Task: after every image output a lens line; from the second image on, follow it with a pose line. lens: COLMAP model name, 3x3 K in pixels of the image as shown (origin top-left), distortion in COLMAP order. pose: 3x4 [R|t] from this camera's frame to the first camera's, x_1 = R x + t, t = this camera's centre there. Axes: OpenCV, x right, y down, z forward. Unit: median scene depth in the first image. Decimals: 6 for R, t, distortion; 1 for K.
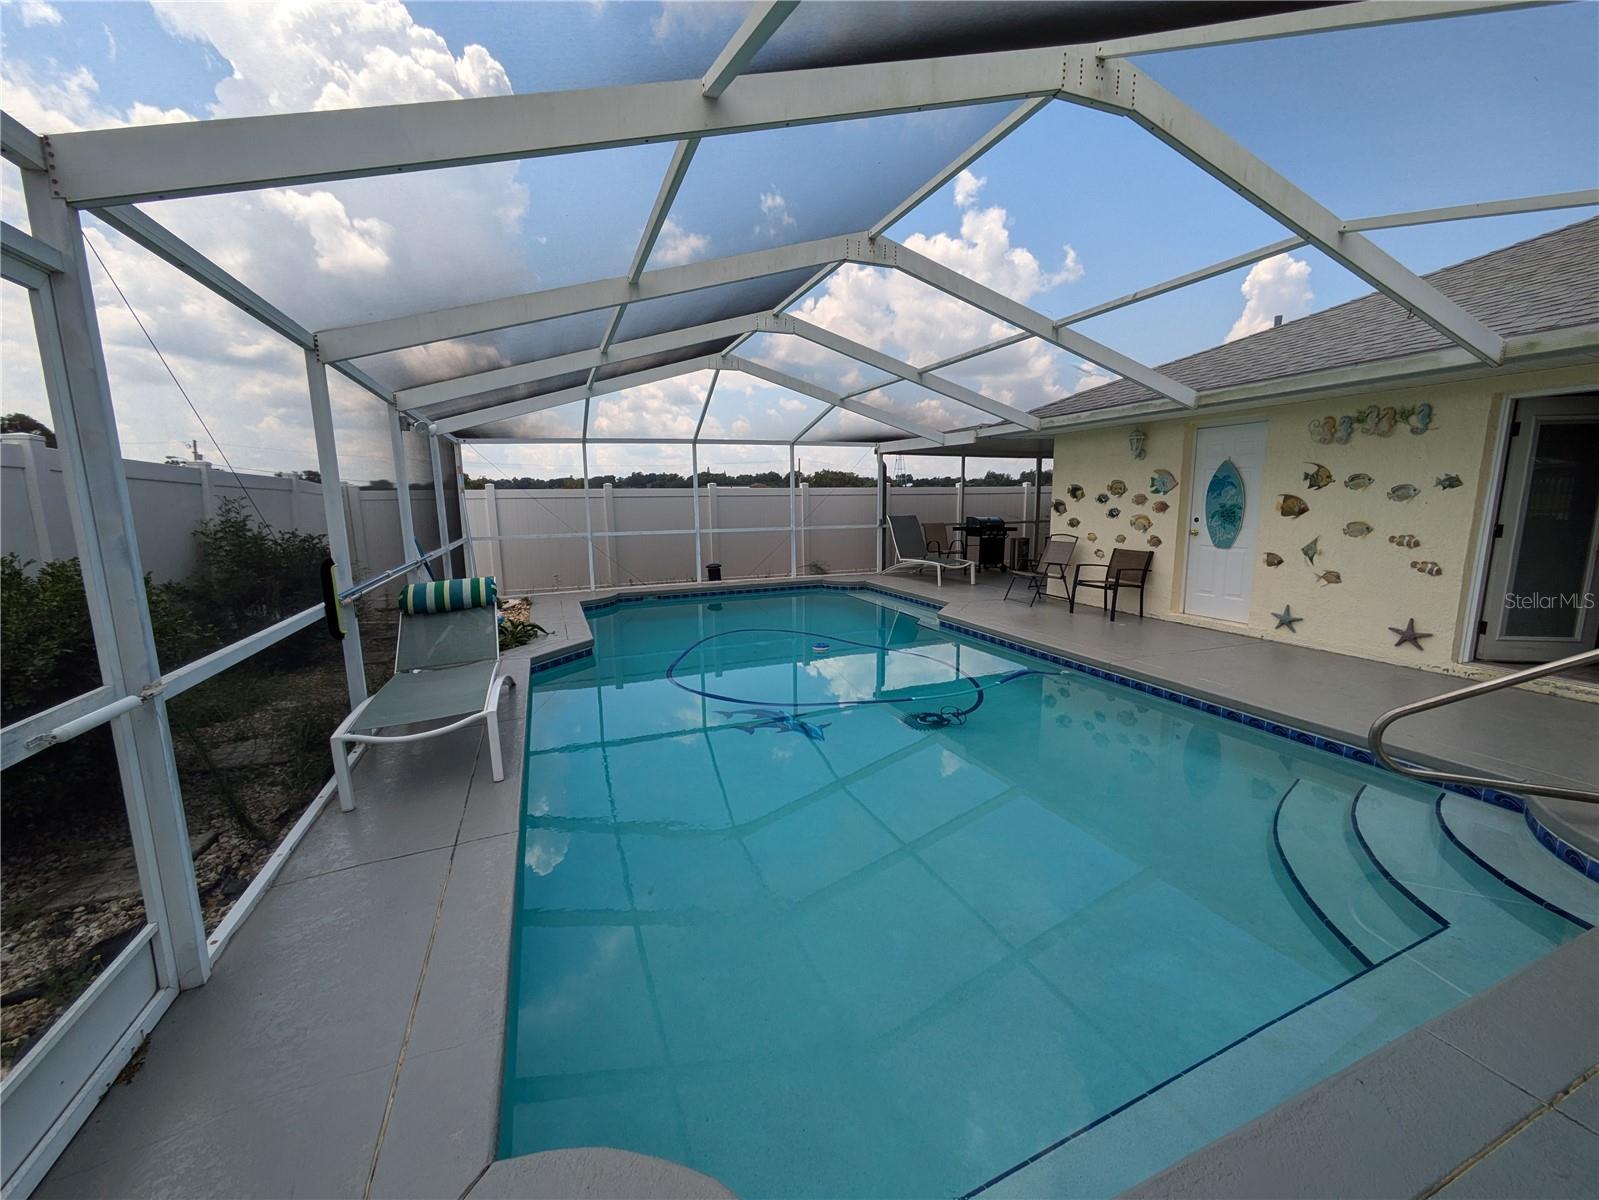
lens RADIAL K [[632.7, 0, 793.3], [0, 632.7, 590.4], [0, 0, 1]] dist [-0.002785, 0.002554]
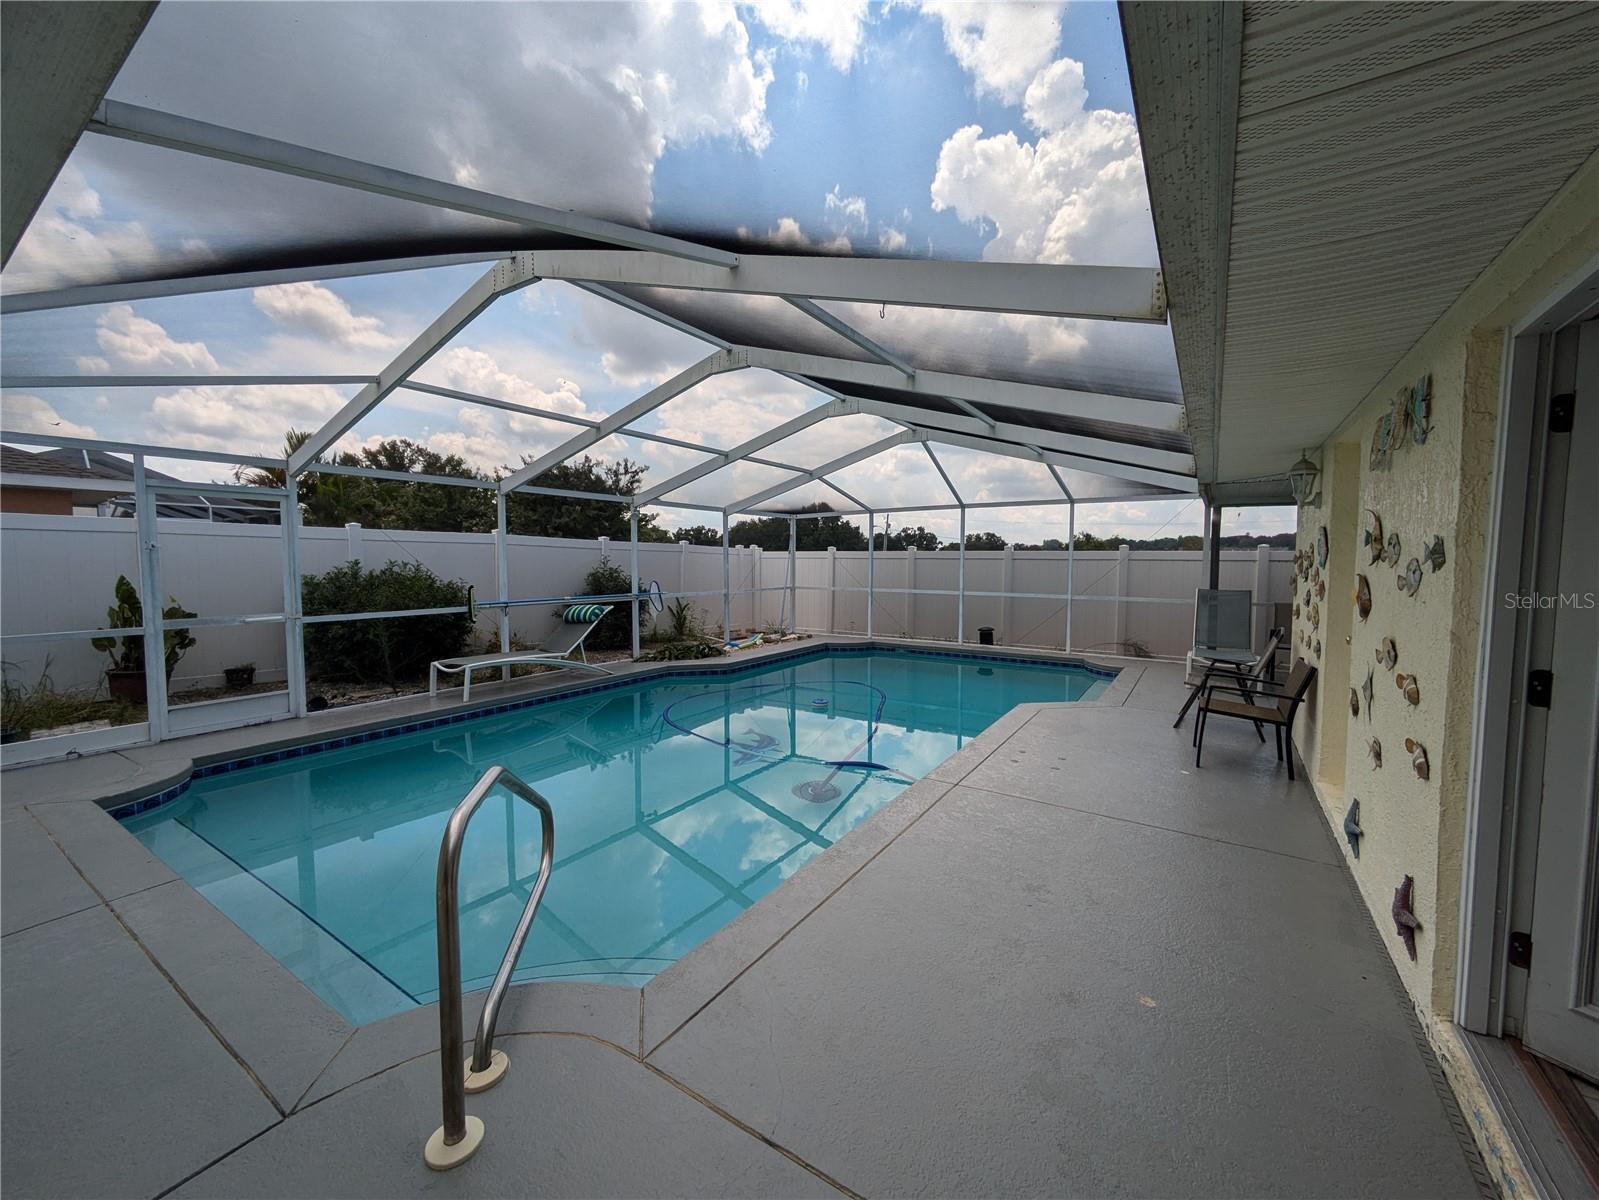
lens RADIAL K [[632.7, 0, 796.0], [0, 632.7, 596.8], [0, 0, 1]] dist [-0.002785, 0.002554]
pose [[0.573783, 0.064909, -0.816431, 0.501326], [-0.131988, 0.991153, -0.013960, -0.036490], [0.808302, 0.115769, 0.577274, 0.188432]]
